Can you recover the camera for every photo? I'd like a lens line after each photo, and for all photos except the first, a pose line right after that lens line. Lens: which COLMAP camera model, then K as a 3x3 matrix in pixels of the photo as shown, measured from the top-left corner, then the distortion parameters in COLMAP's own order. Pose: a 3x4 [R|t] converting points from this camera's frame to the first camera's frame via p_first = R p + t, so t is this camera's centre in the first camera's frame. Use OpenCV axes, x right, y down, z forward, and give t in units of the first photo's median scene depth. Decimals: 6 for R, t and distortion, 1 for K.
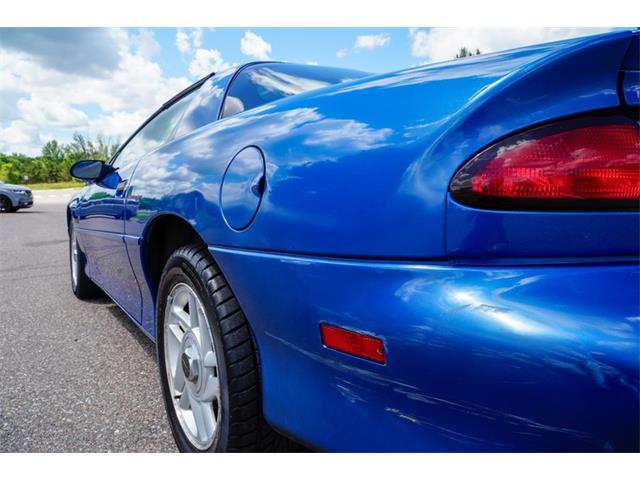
lens RADIAL K [[476.9, 0, 320.0], [0, 476.9, 240.0], [0, 0, 1]] dist [-0.137834, 0.100531]
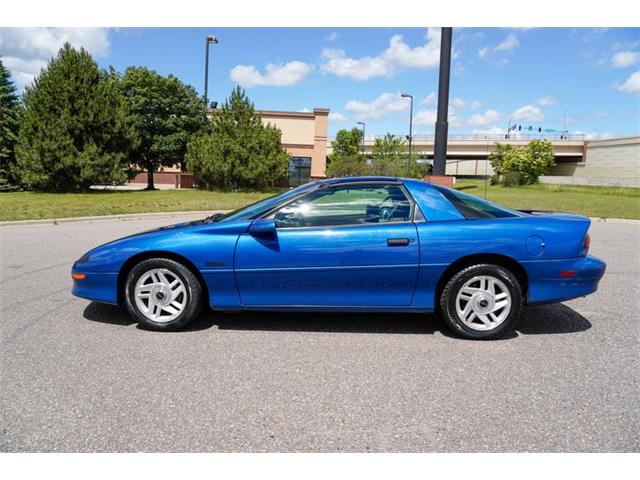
lens RADIAL K [[476.9, 0, 320.0], [0, 476.9, 240.0], [0, 0, 1]] dist [-0.137834, 0.100531]
pose [[0.589503, -0.081529, 0.803641, -3.746985], [0.061962, 0.996526, 0.055646, -0.409705], [-0.805386, 0.016992, 0.592507, 0.103167]]
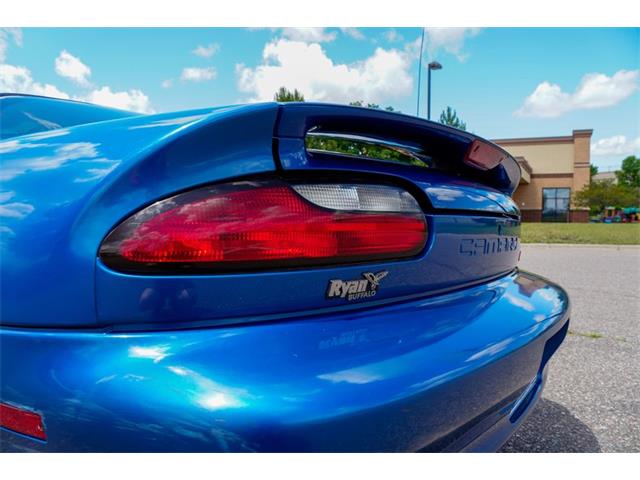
lens RADIAL K [[476.9, 0, 320.0], [0, 476.9, 240.0], [0, 0, 1]] dist [-0.137834, 0.100531]
pose [[0.936932, -0.010770, 0.349346, 0.202101], [0.034555, 0.997482, -0.061925, -0.033612], [-0.347800, 0.070091, 0.934945, -0.026055]]
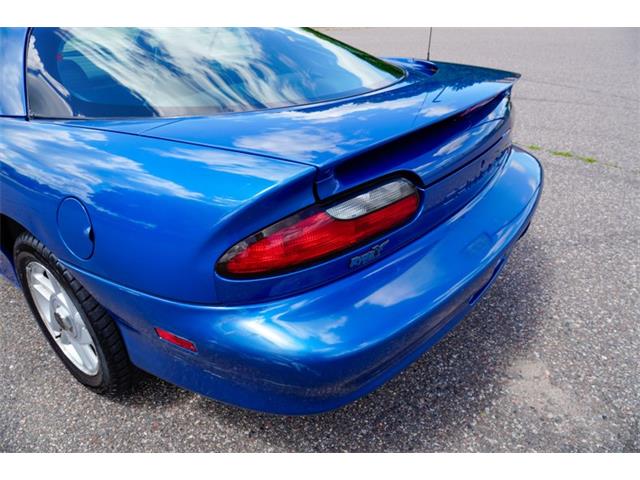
lens RADIAL K [[476.9, 0, 320.0], [0, 476.9, 240.0], [0, 0, 1]] dist [-0.137834, 0.100531]
pose [[0.946674, -0.181903, 0.265933, 0.109766], [0.062602, 0.913498, 0.401998, -0.466319], [-0.316054, -0.363913, 0.876172, -0.291074]]
